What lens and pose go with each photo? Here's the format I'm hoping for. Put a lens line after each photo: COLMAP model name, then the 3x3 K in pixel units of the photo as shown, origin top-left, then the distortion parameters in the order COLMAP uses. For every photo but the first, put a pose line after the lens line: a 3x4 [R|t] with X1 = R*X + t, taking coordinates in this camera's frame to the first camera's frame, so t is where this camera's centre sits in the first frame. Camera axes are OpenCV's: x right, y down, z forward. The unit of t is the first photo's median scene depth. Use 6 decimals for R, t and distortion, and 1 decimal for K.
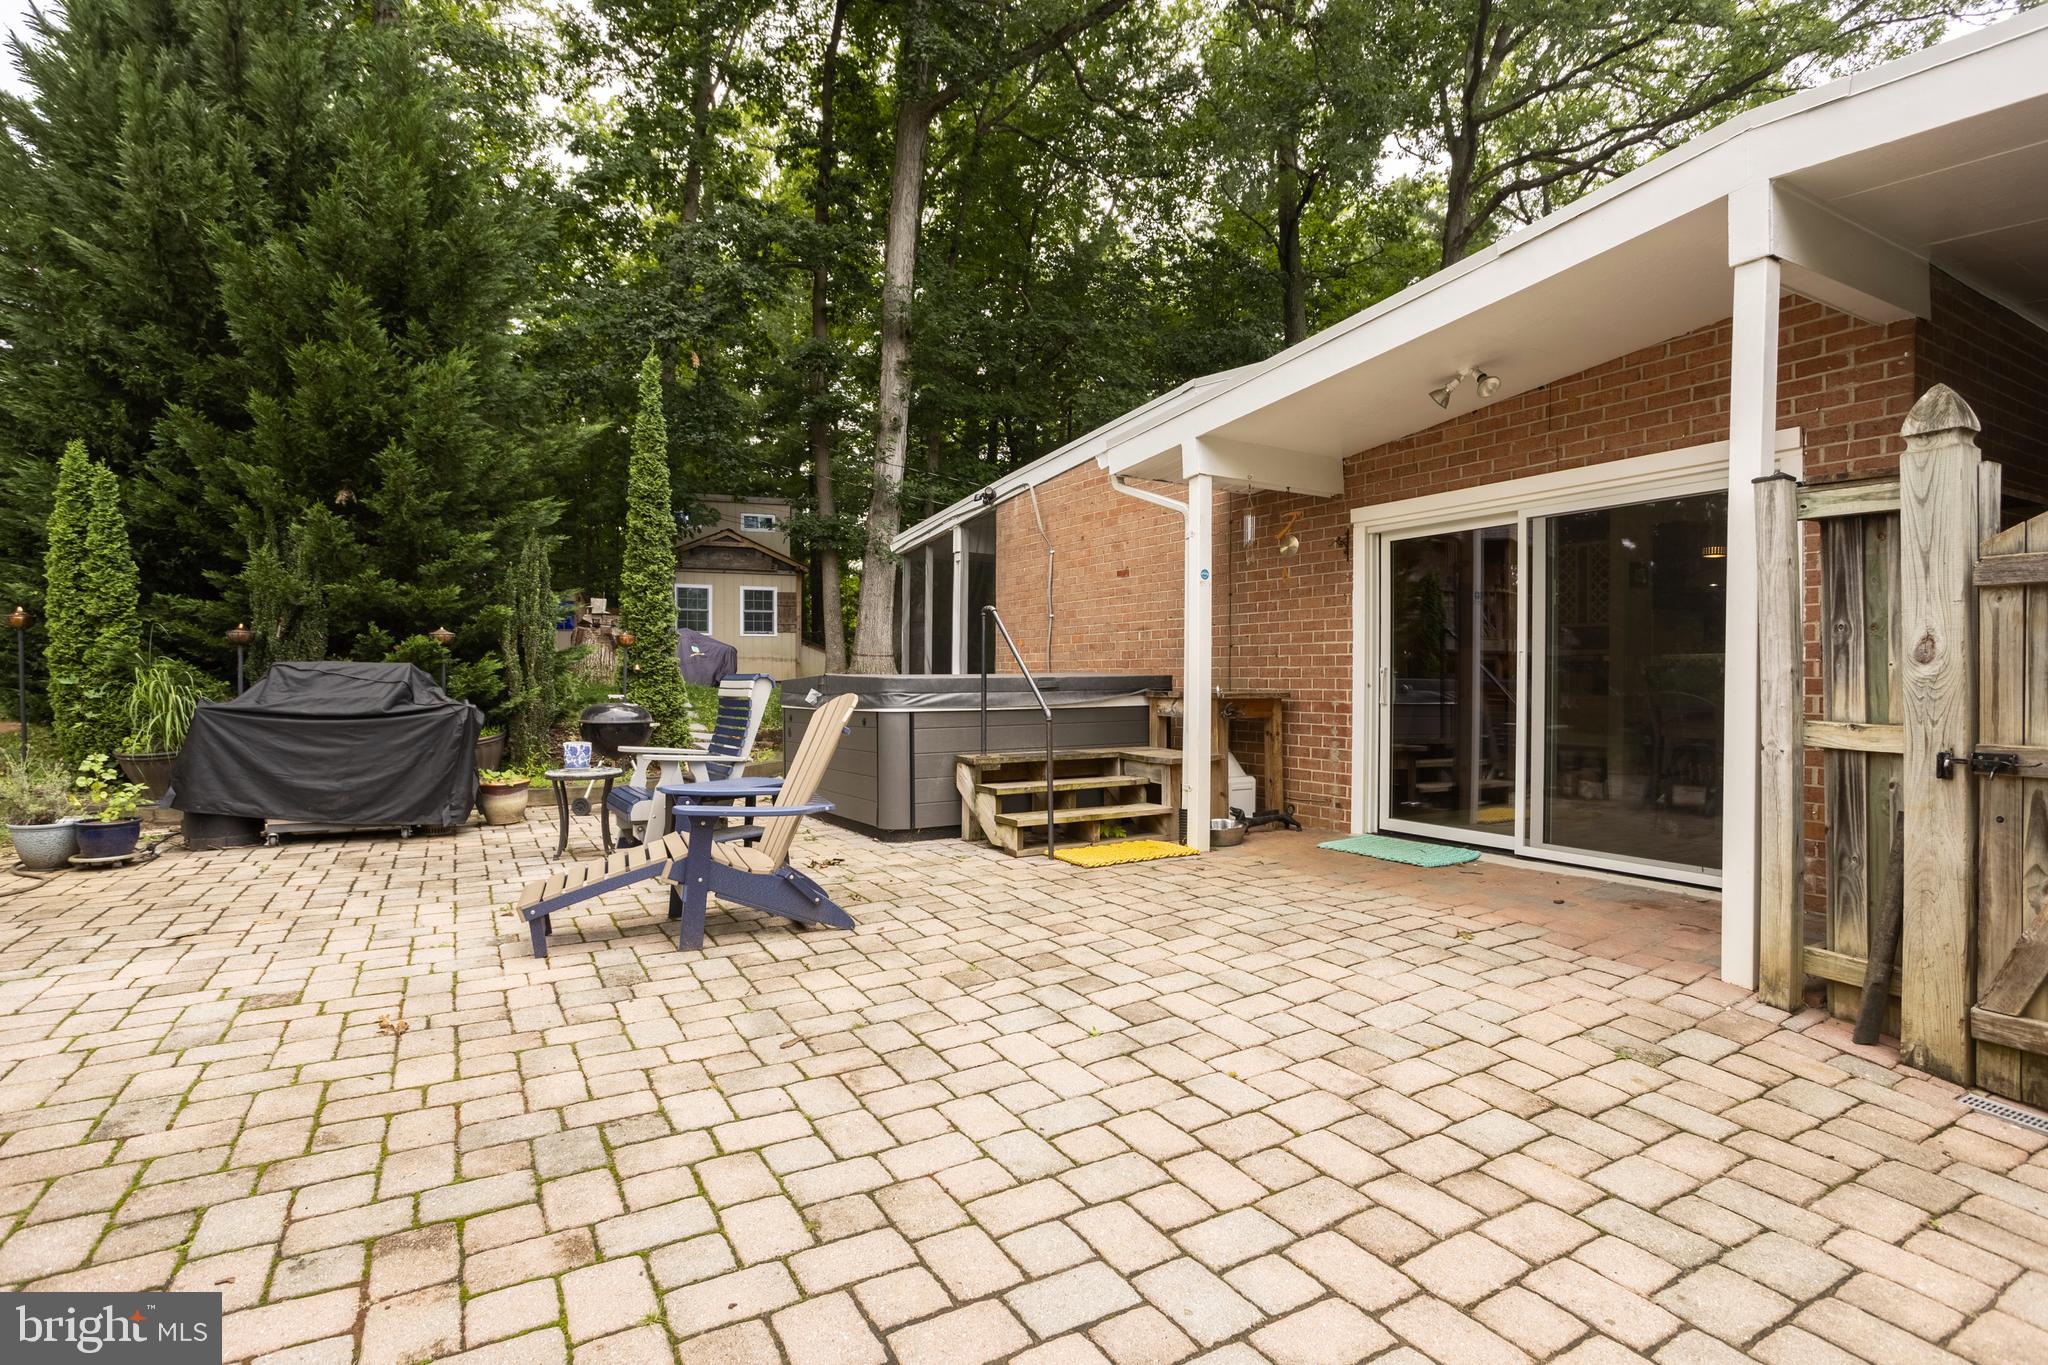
lens RADIAL K [[995.3, 0, 1032.5], [0, 995.3, 689.6], [0, 0, 1]] dist [-0.060770, 0.036609]
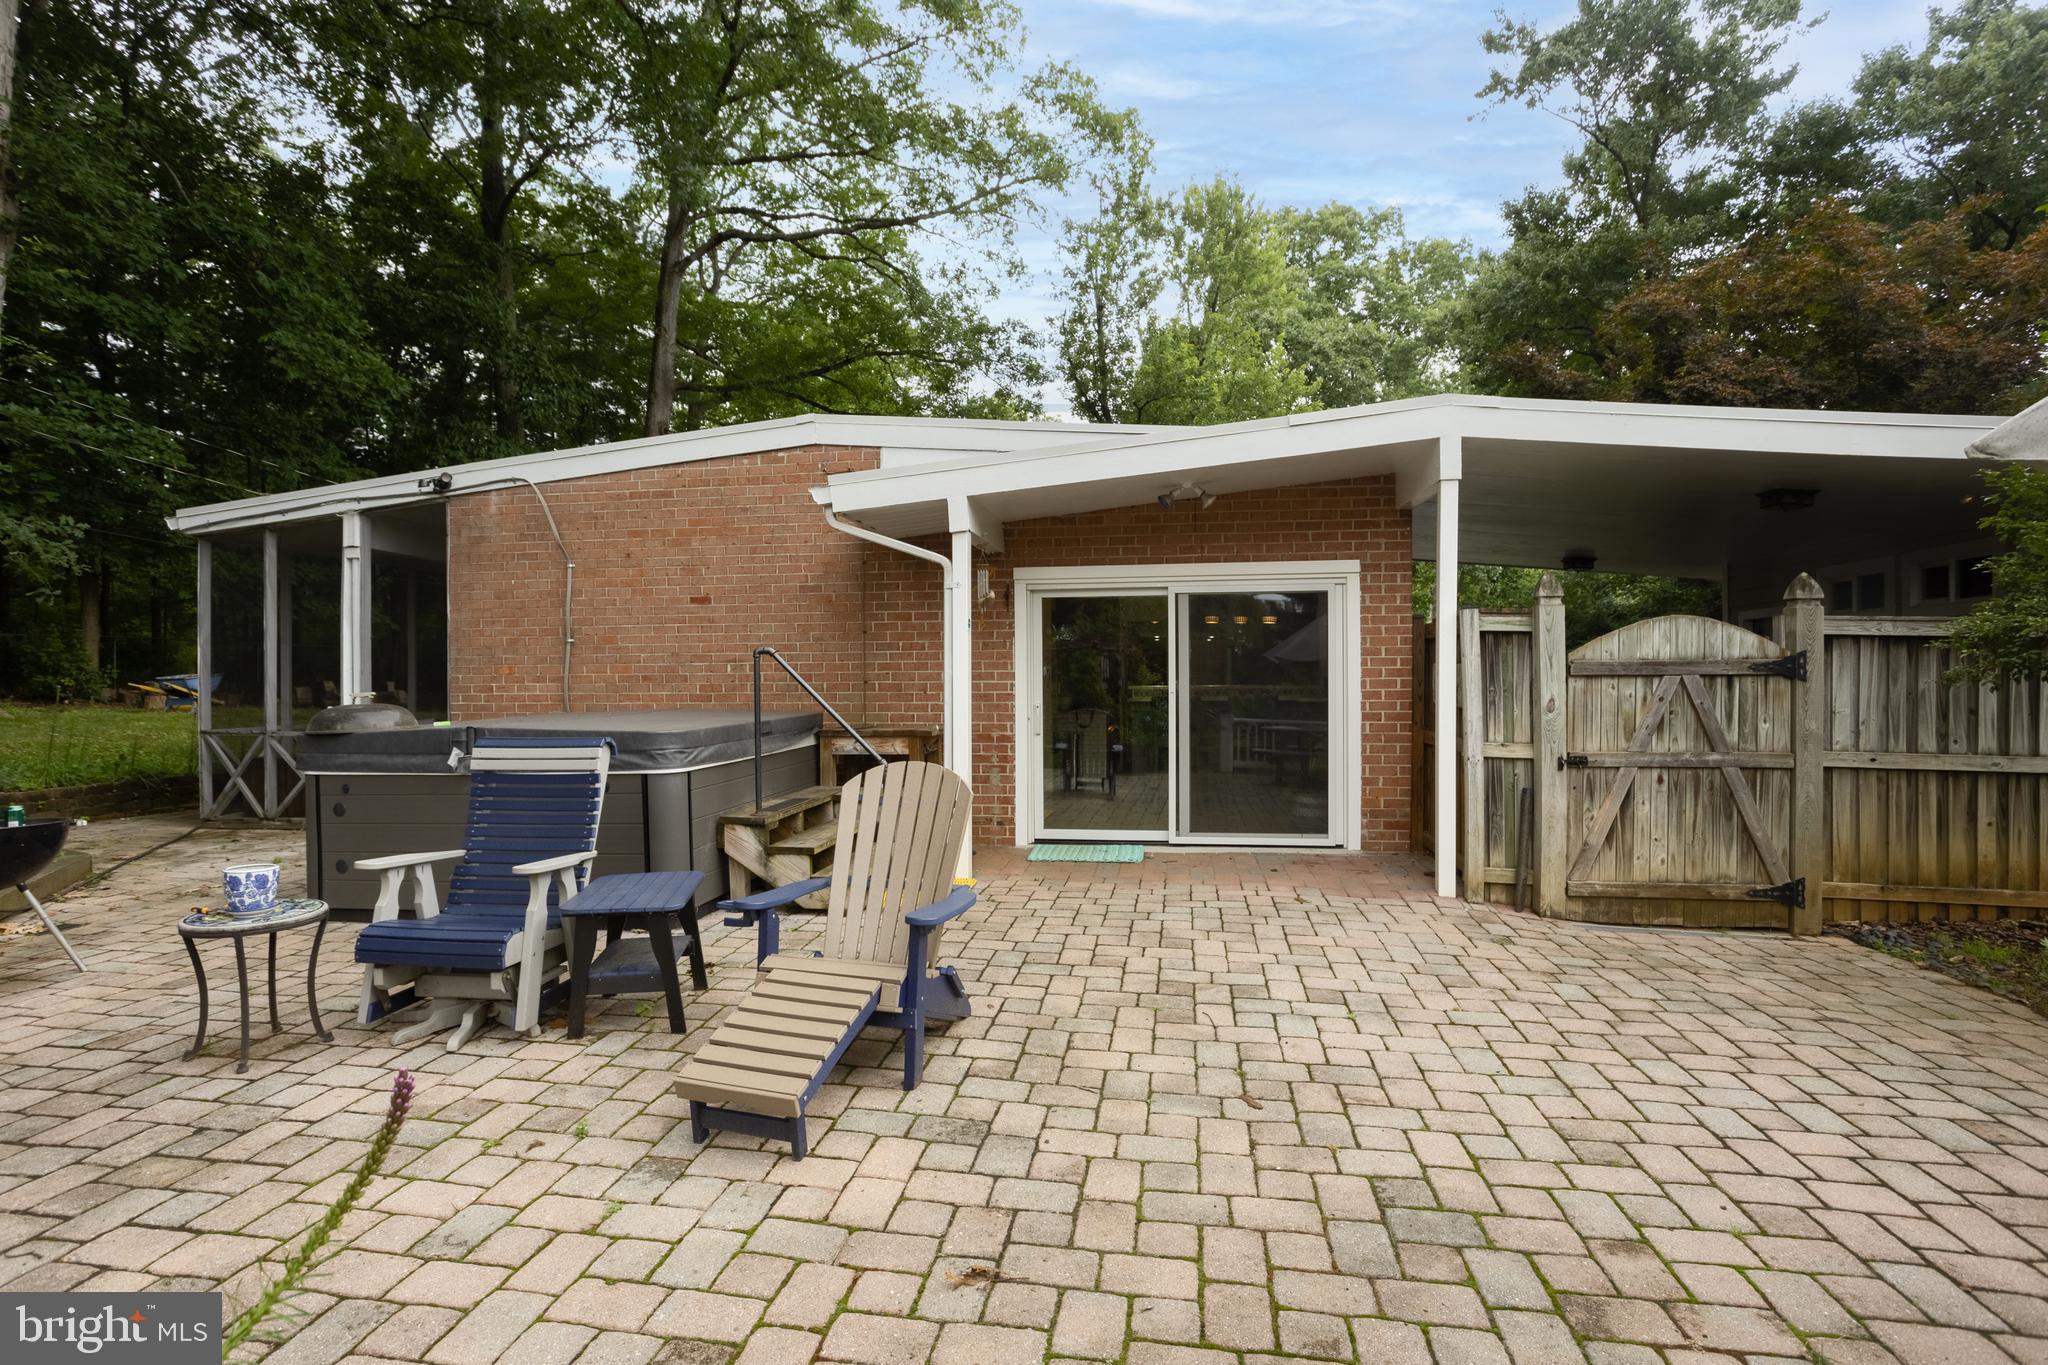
lens RADIAL K [[995.3, 0, 1032.5], [0, 995.3, 689.6], [0, 0, 1]] dist [-0.060770, 0.036609]
pose [[0.632447, -0.014582, 0.774467, -1.175618], [0.016714, 0.999847, 0.005176, -0.091969], [-0.774424, 0.009671, 0.632593, 0.499761]]
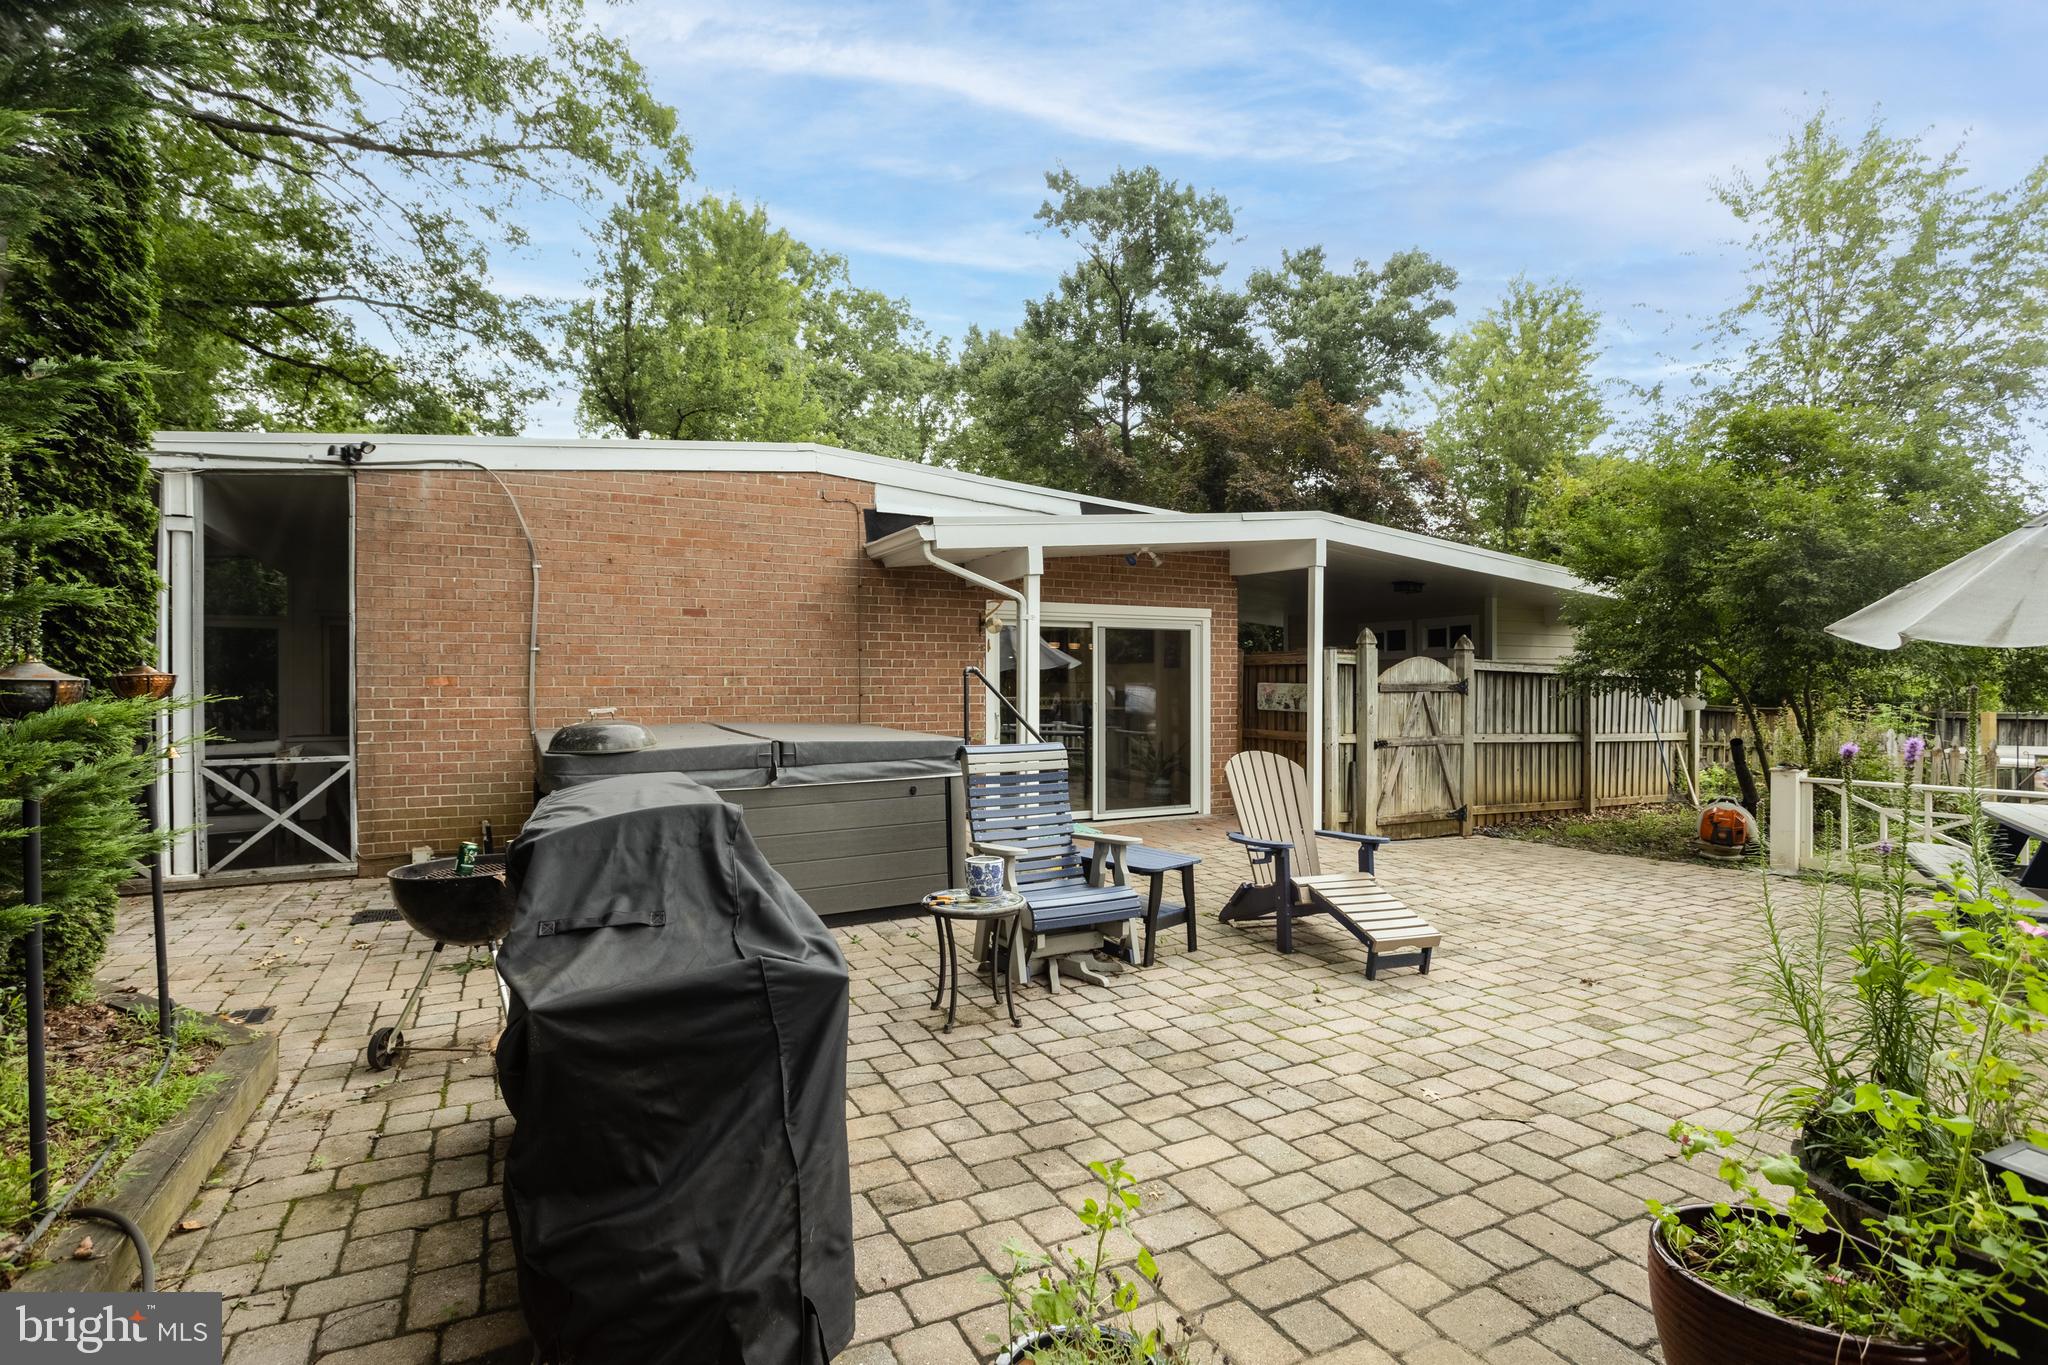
lens RADIAL K [[995.3, 0, 1032.5], [0, 995.3, 689.6], [0, 0, 1]] dist [-0.060770, 0.036609]
pose [[0.052393, -0.006828, 0.998603, -2.209419], [0.012533, 0.999902, 0.006179, -0.130991], [-0.998548, 0.012192, 0.052474, 1.771960]]
